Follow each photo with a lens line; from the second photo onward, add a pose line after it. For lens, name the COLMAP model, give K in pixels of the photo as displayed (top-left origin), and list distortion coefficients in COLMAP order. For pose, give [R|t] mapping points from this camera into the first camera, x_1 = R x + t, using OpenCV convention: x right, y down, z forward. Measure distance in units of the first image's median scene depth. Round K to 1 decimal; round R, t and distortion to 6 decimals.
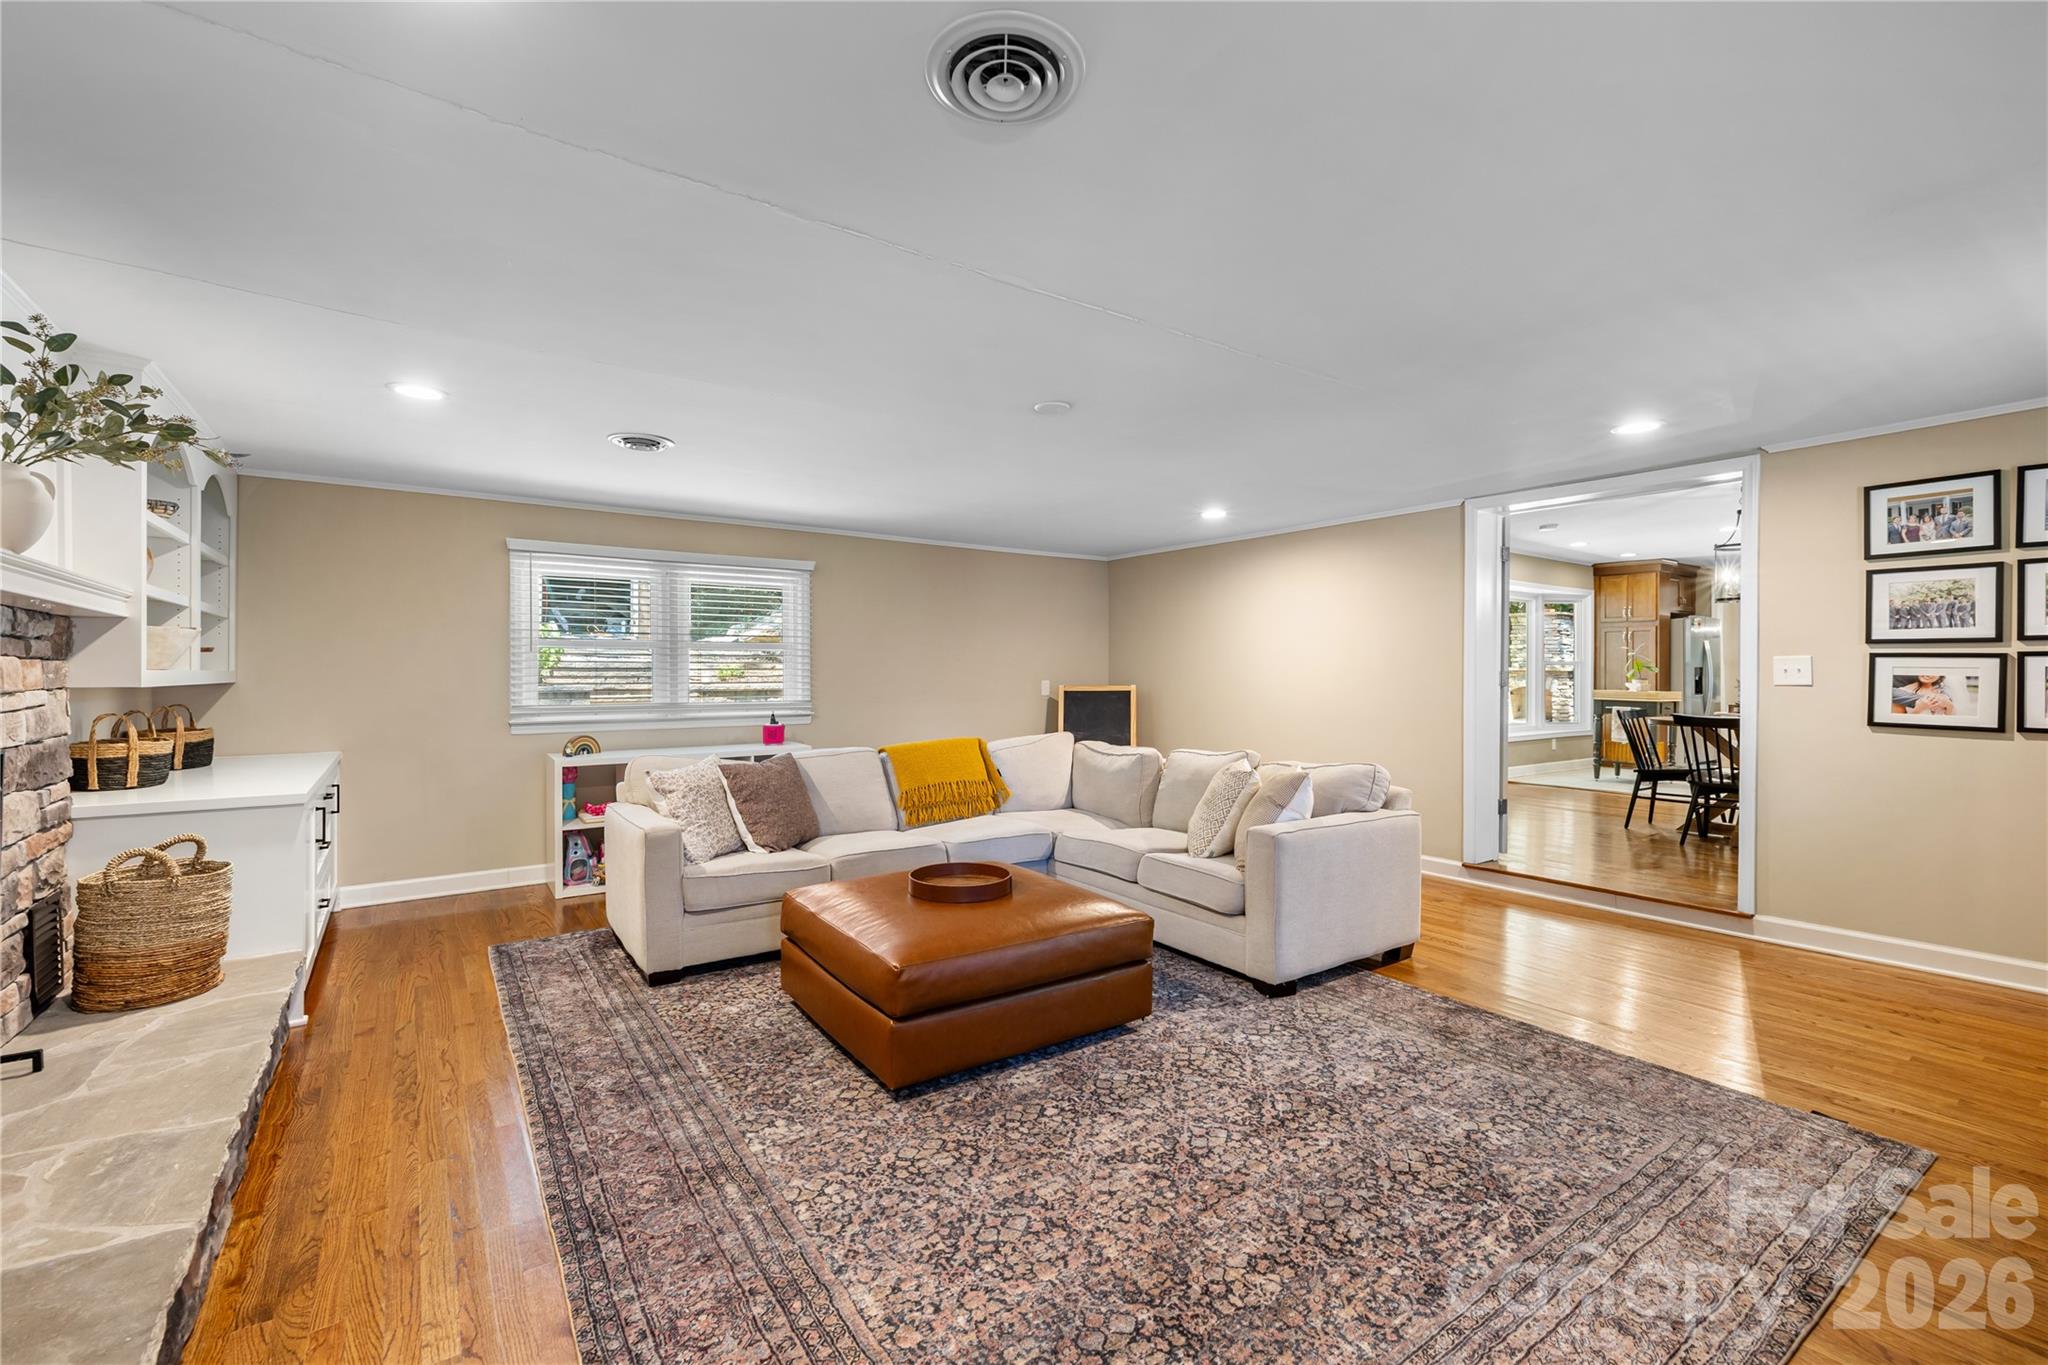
lens RADIAL K [[871.3, 0, 1019.5], [0, 871.3, 668.6], [0, 0, 1]] dist [0.001830, -0.000591]
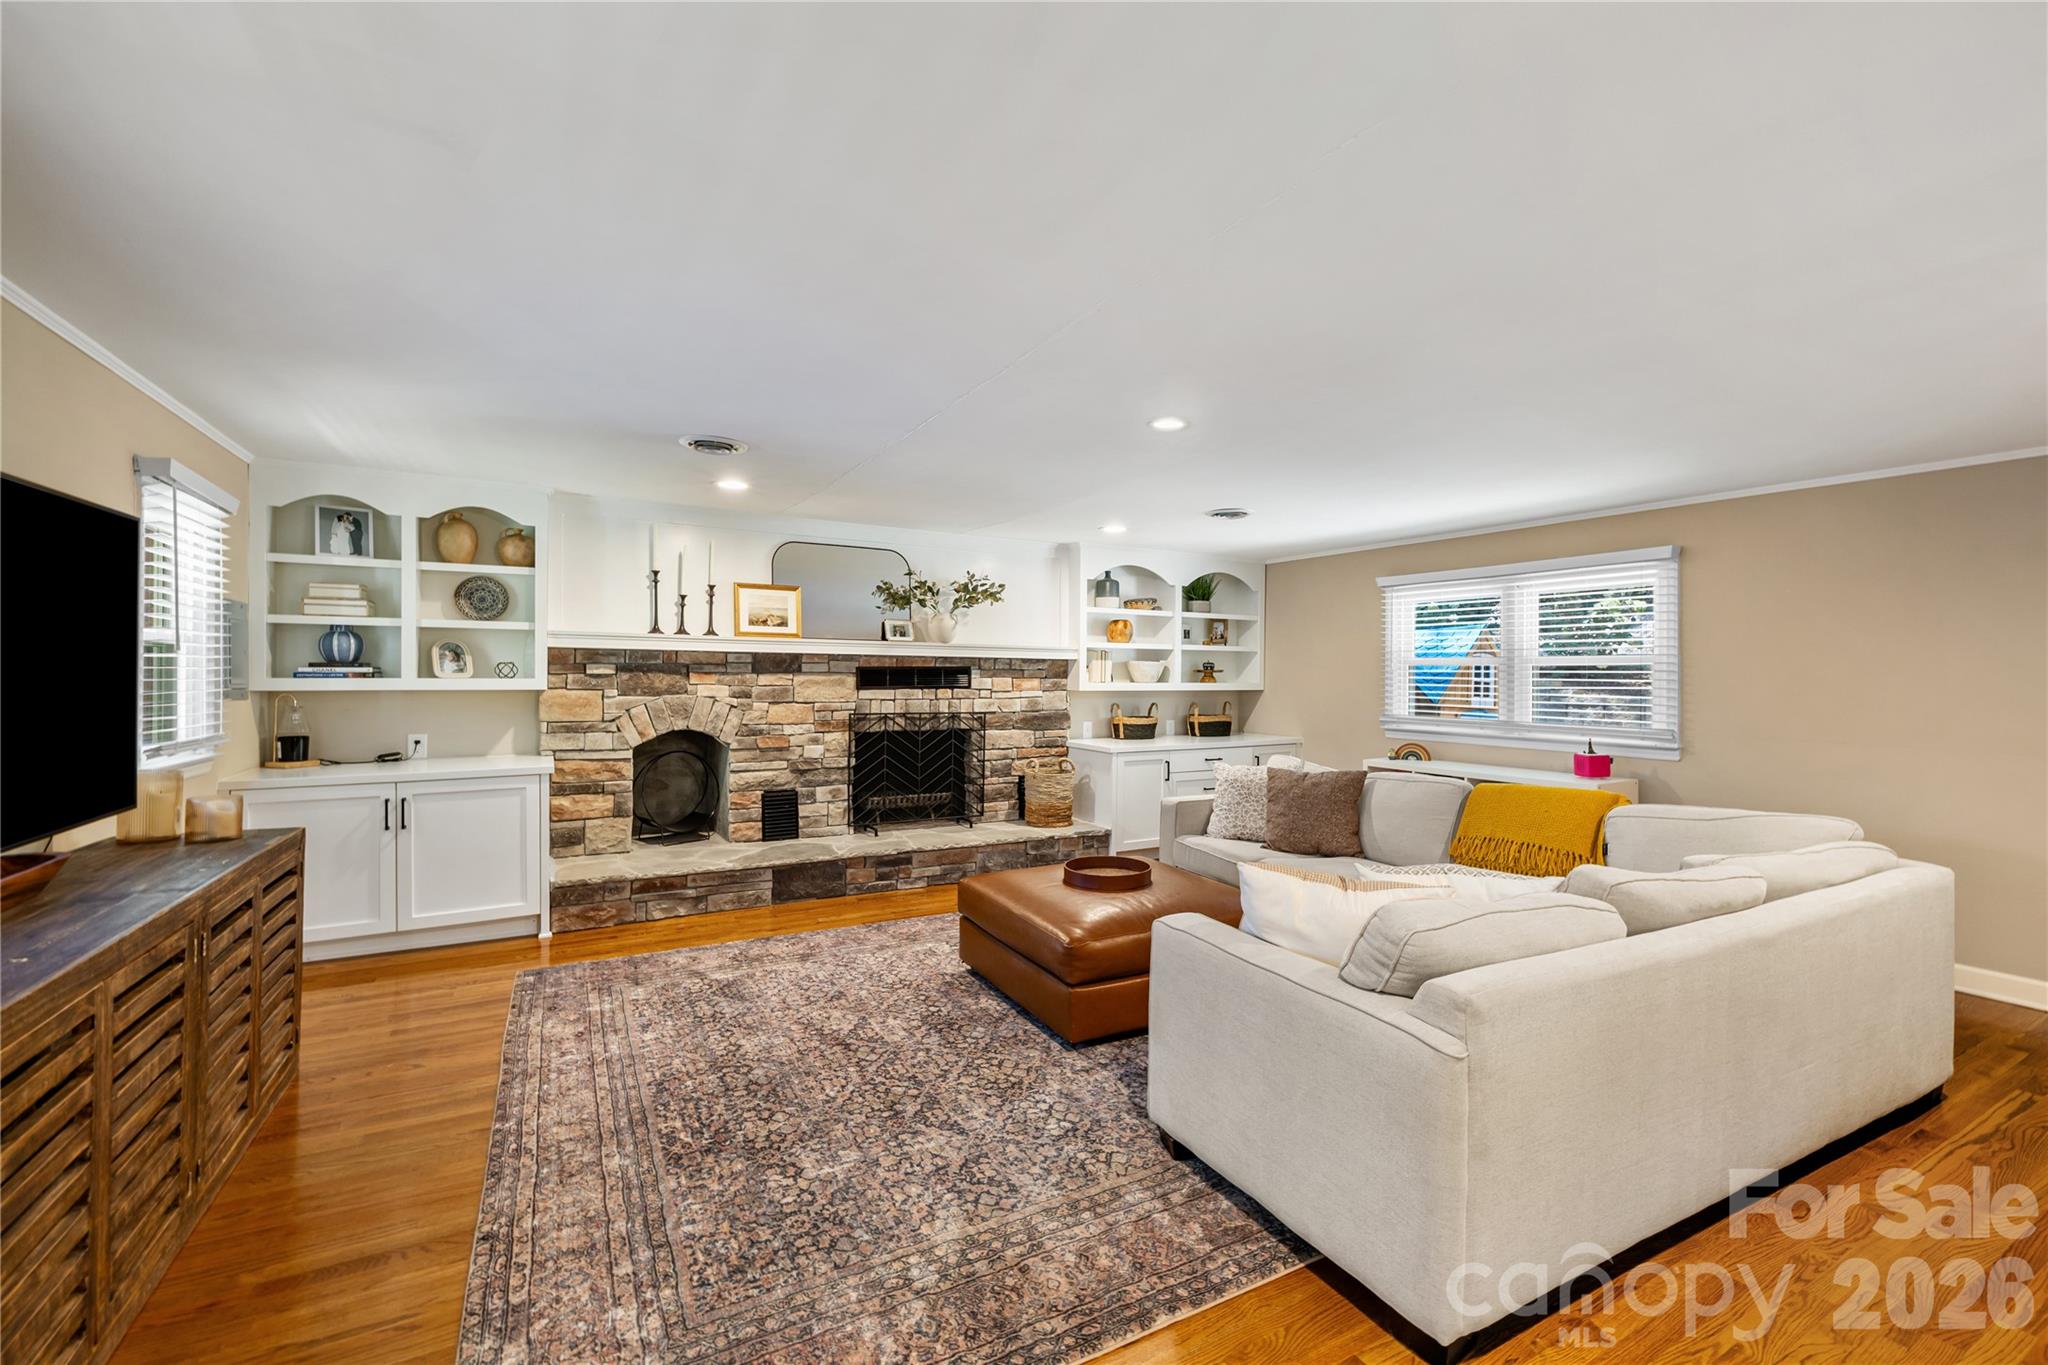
lens RADIAL K [[871.3, 0, 1041.9], [0, 871.3, 674.3], [0, 0, 1]] dist [0.001830, -0.000591]
pose [[-0.100772, 0.003523, -0.994903, 1.383850], [-0.002466, 0.999990, 0.003791, -0.032537], [0.994907, 0.002836, -0.100762, 1.290632]]
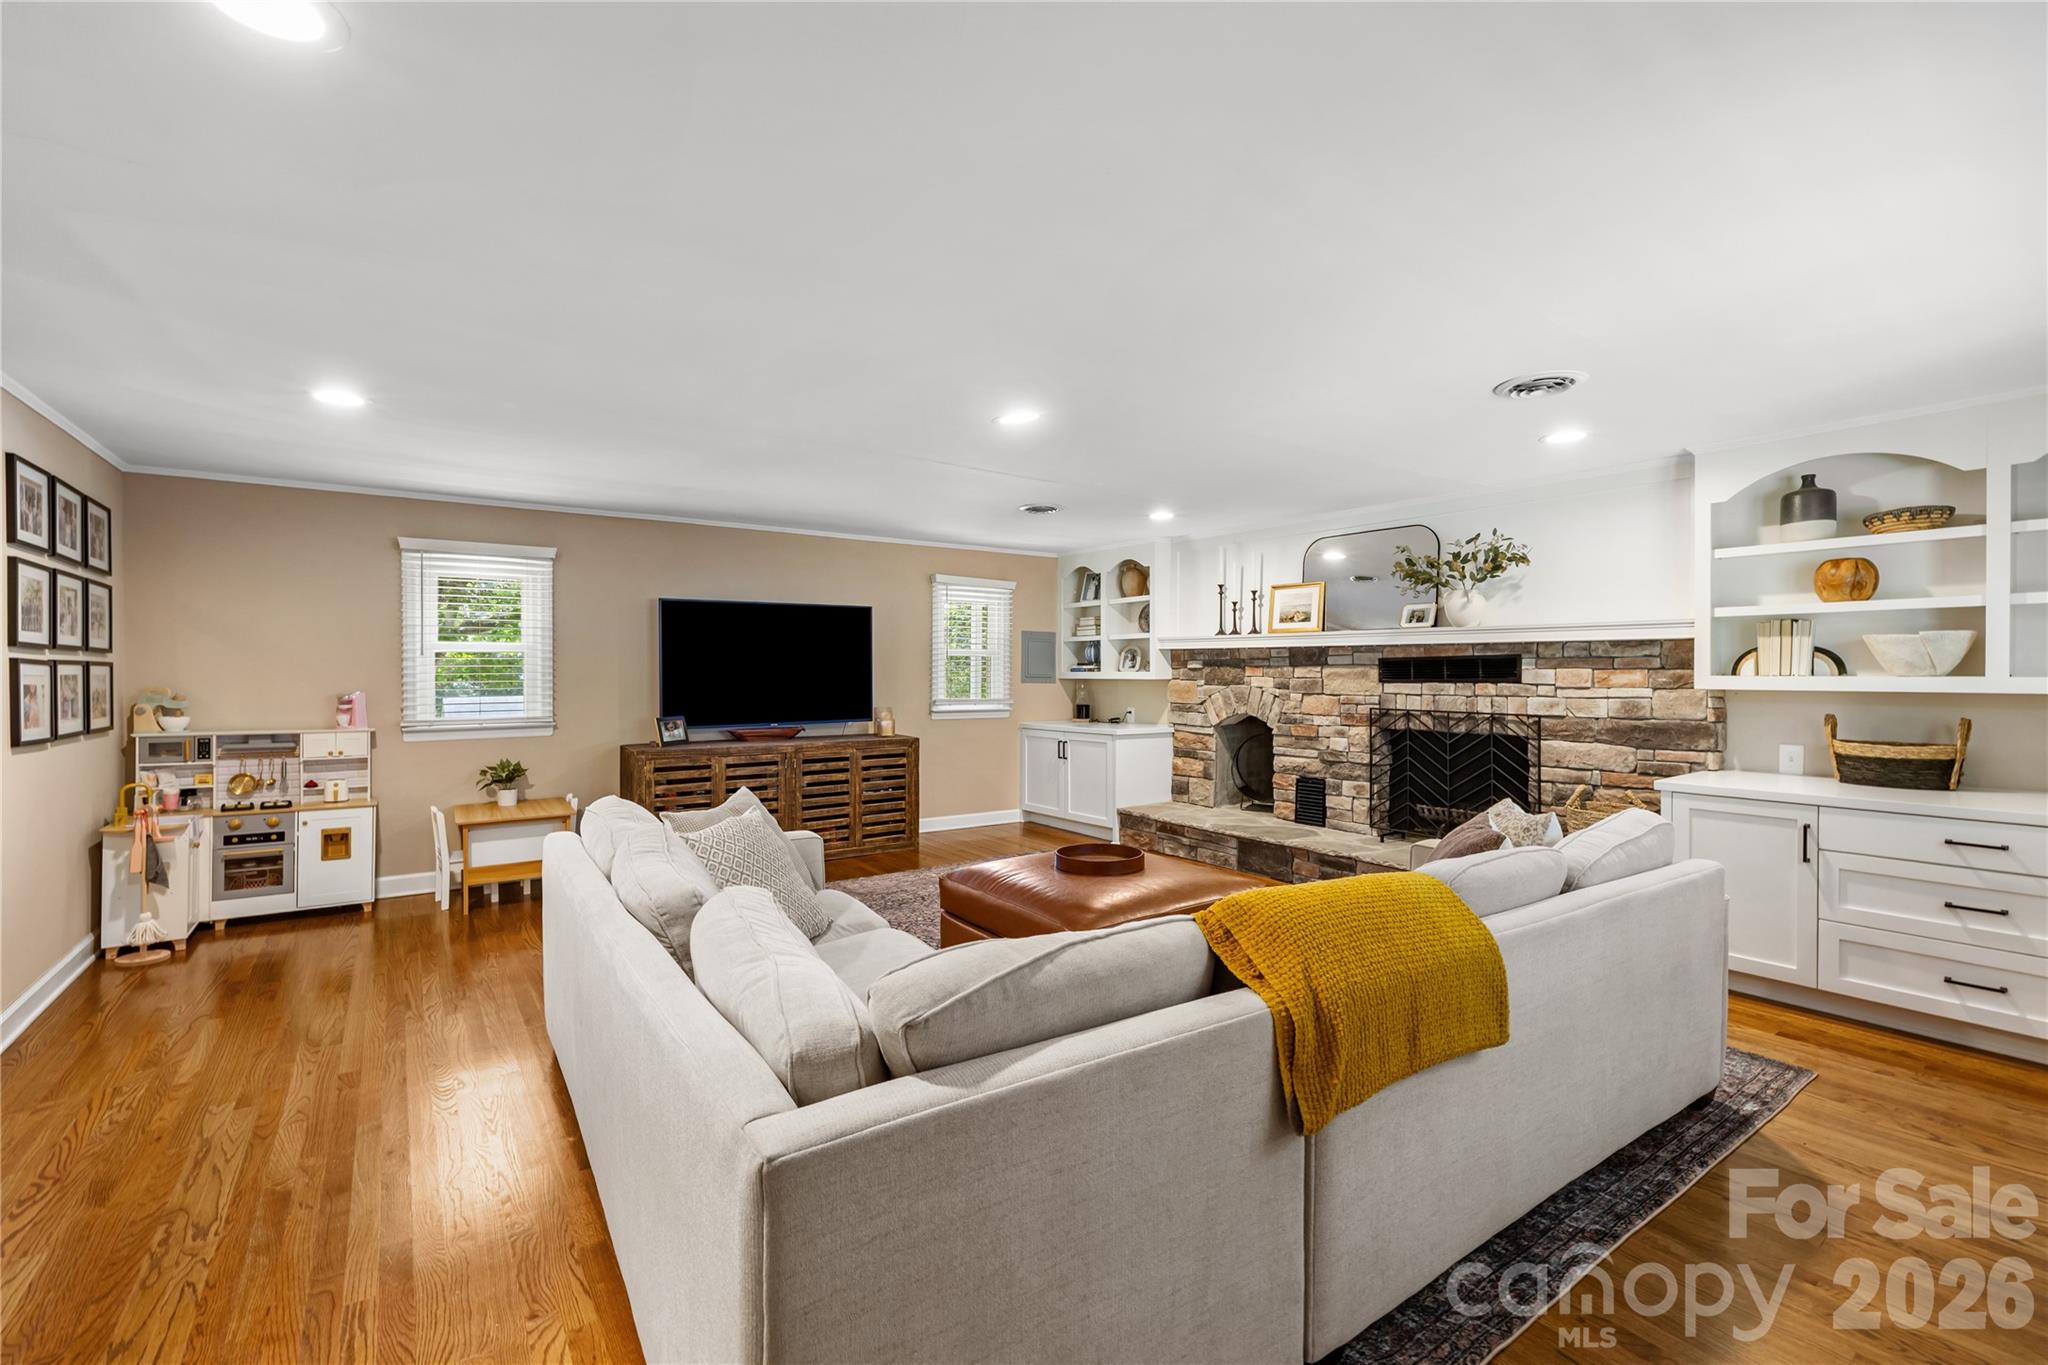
lens RADIAL K [[871.3, 0, 1033.5], [0, 871.3, 682.5], [0, 0, 1]] dist [0.001830, -0.000591]
pose [[-0.999994, 0.001332, -0.003107, 0.031609], [0.001312, 0.999978, 0.006488, 0.001538], [0.003115, 0.006483, -0.999974, 2.685195]]
